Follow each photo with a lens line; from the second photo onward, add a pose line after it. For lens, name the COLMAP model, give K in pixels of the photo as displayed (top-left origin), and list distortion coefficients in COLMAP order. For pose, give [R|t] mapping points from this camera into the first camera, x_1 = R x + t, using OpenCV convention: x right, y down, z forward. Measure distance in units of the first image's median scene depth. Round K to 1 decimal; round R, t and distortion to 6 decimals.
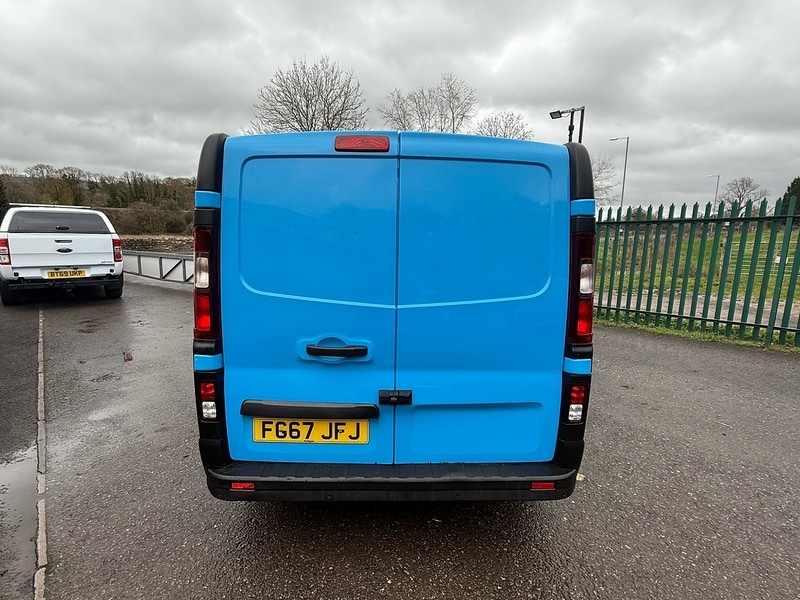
lens RADIAL K [[416.1, 0, 403.4], [0, 416.1, 299.7], [0, 0, 1]] dist [0.000948, -0.000554]
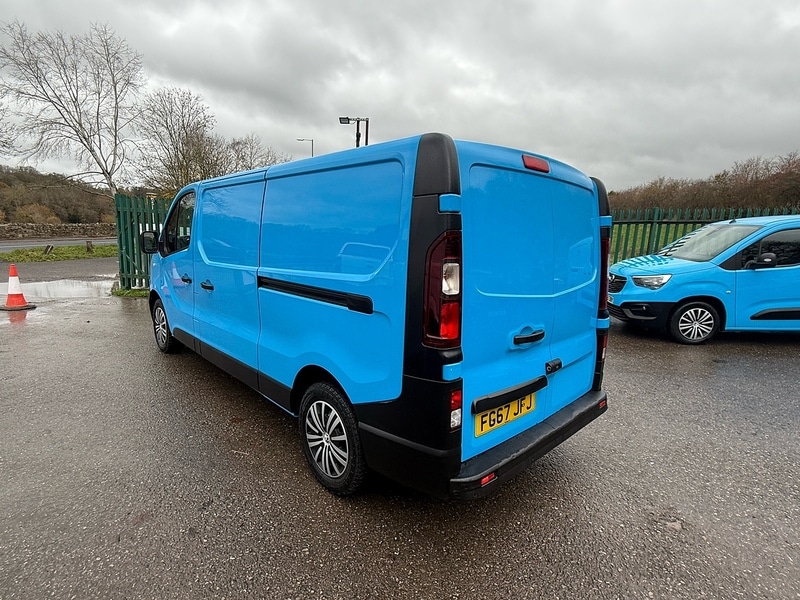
lens RADIAL K [[419.9, 0, 402.8], [0, 419.9, 303.9], [0, 0, 1]] dist [0.000562, -0.001194]
pose [[0.738571, -0.107450, 0.665558, -1.164492], [0.089536, 0.994106, 0.061133, -0.074295], [-0.668204, 0.014441, 0.743838, 0.333865]]
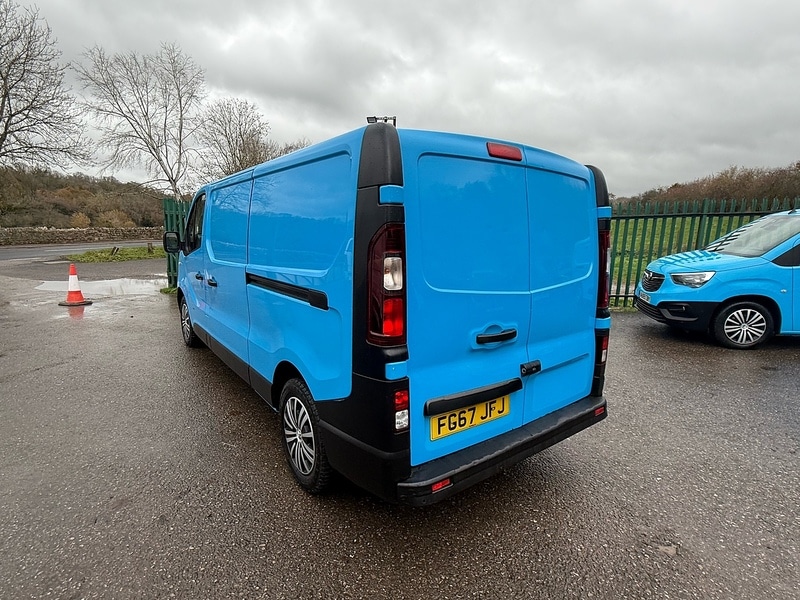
lens RADIAL K [[419.3, 0, 400.0], [0, 419.3, 300.0], [0, 0, 1]] dist [-0.000157, -0.000446]
pose [[0.816224, -0.098314, 0.569309, -0.960970], [0.089817, 0.995027, 0.043061, -0.044274], [-0.570711, 0.015986, 0.820995, 0.215105]]
